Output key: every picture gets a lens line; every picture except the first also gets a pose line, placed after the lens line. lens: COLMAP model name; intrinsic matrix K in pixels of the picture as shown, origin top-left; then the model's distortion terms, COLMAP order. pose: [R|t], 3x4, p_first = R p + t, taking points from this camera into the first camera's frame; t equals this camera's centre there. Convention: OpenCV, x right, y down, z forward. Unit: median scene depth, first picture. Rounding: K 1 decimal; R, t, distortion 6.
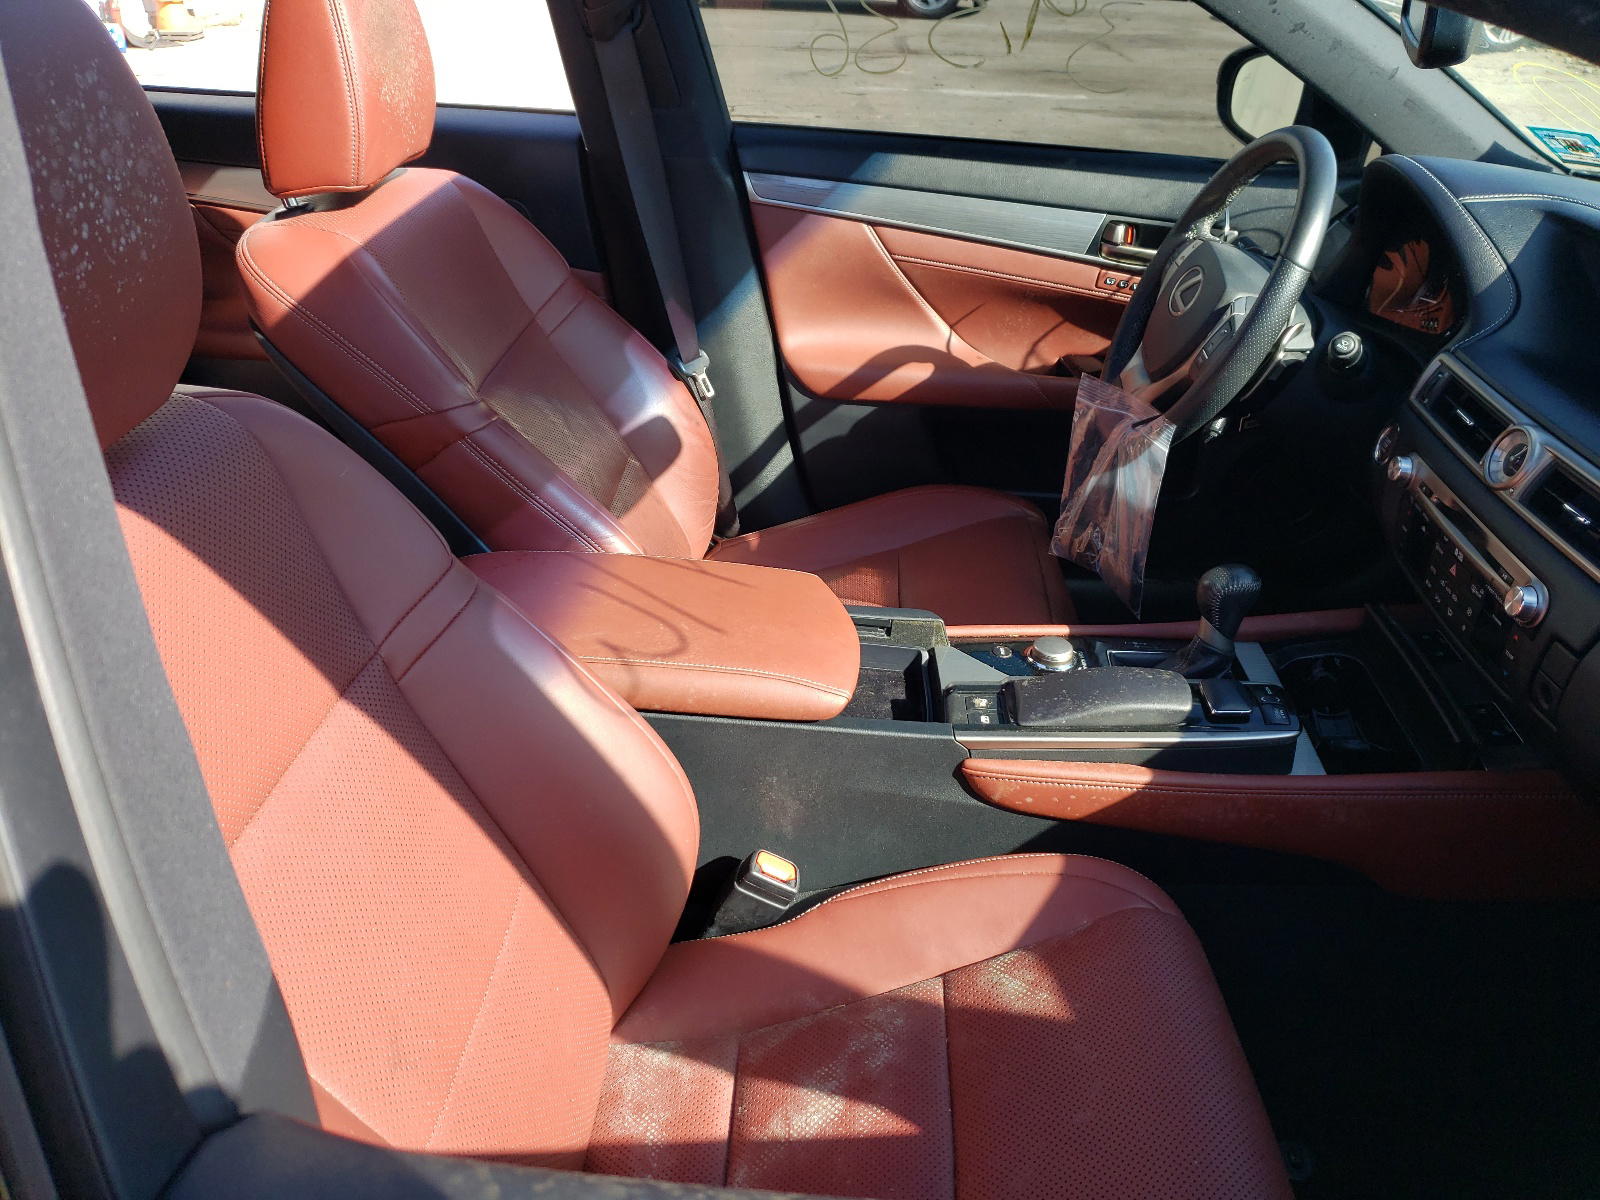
lens RADIAL K [[1203.6, 0, 800.0], [0, 1203.6, 600.0], [0, 0, 1]] dist [-0.002129, -0.006016]
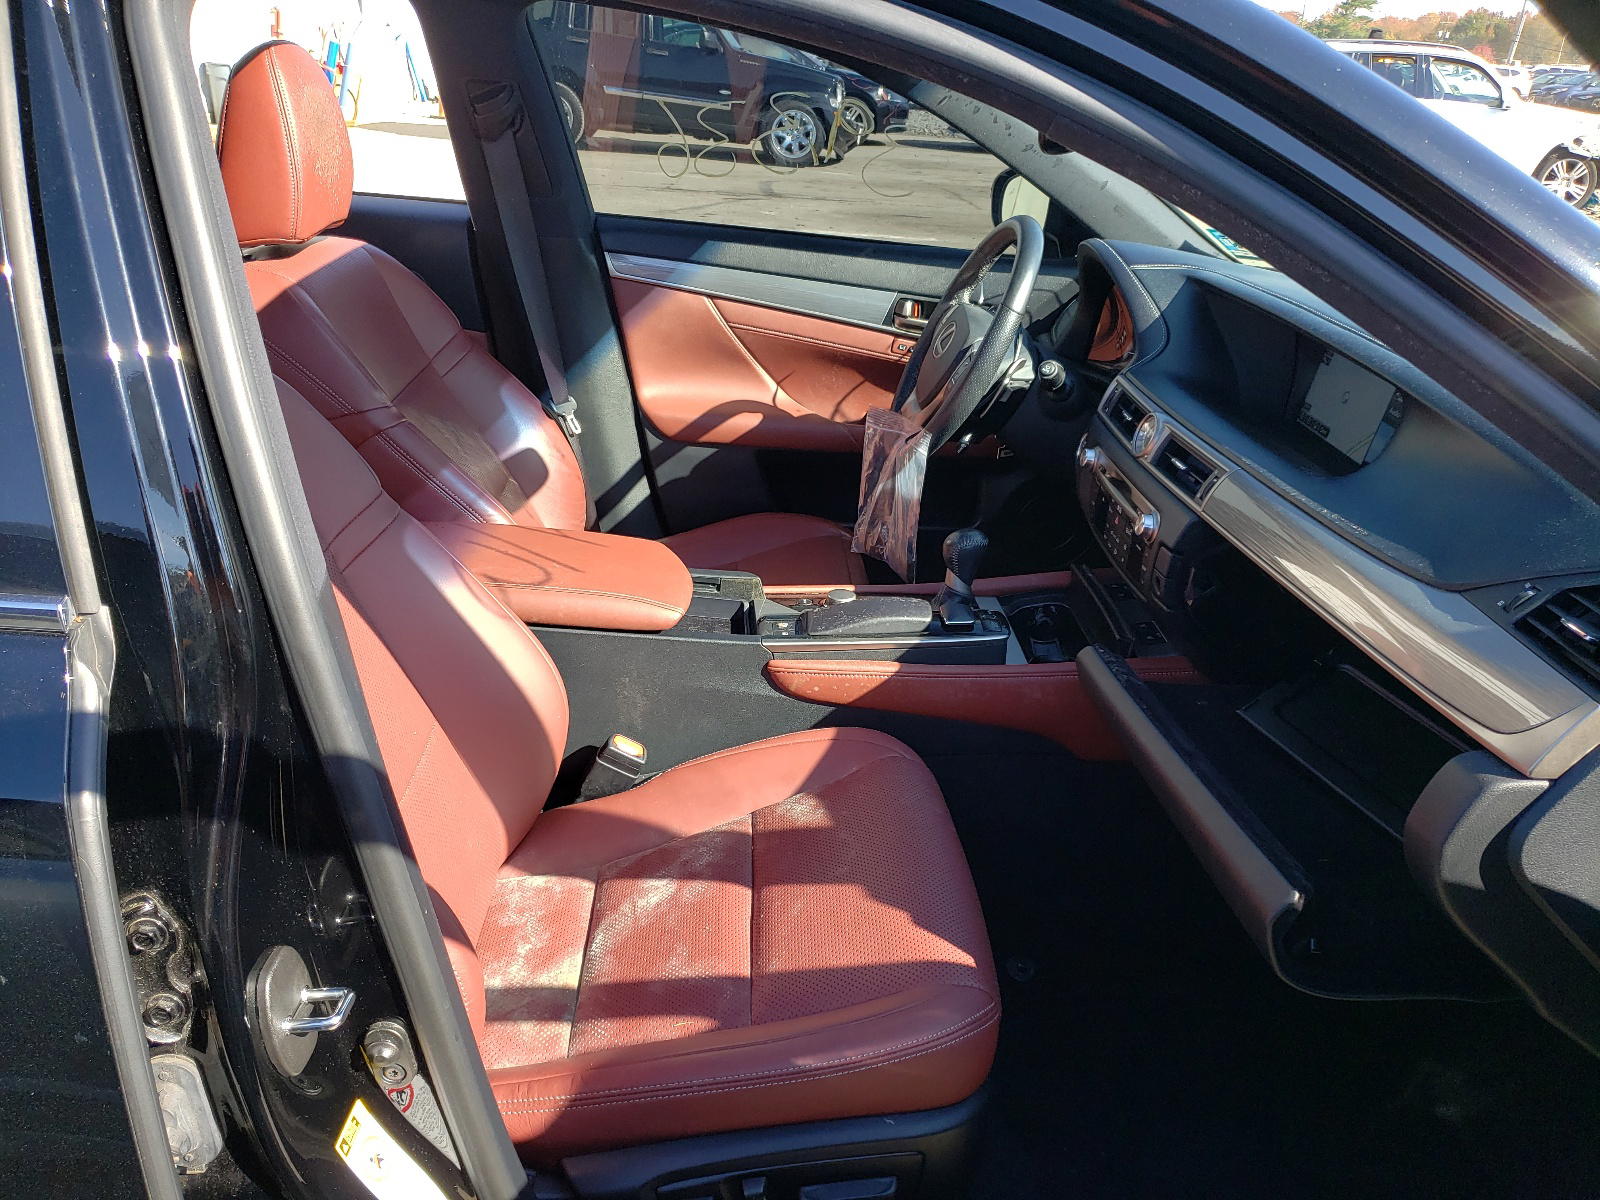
lens RADIAL K [[1219.2, 0, 803.1], [0, 1219.2, 673.6], [0, 0, 1]] dist [0.107952, -0.272996]
pose [[0.994852, -0.006285, 0.101148, 0.028595], [0.012672, 0.997957, -0.062625, 0.182271], [-0.100547, 0.063584, 0.992898, -0.281514]]
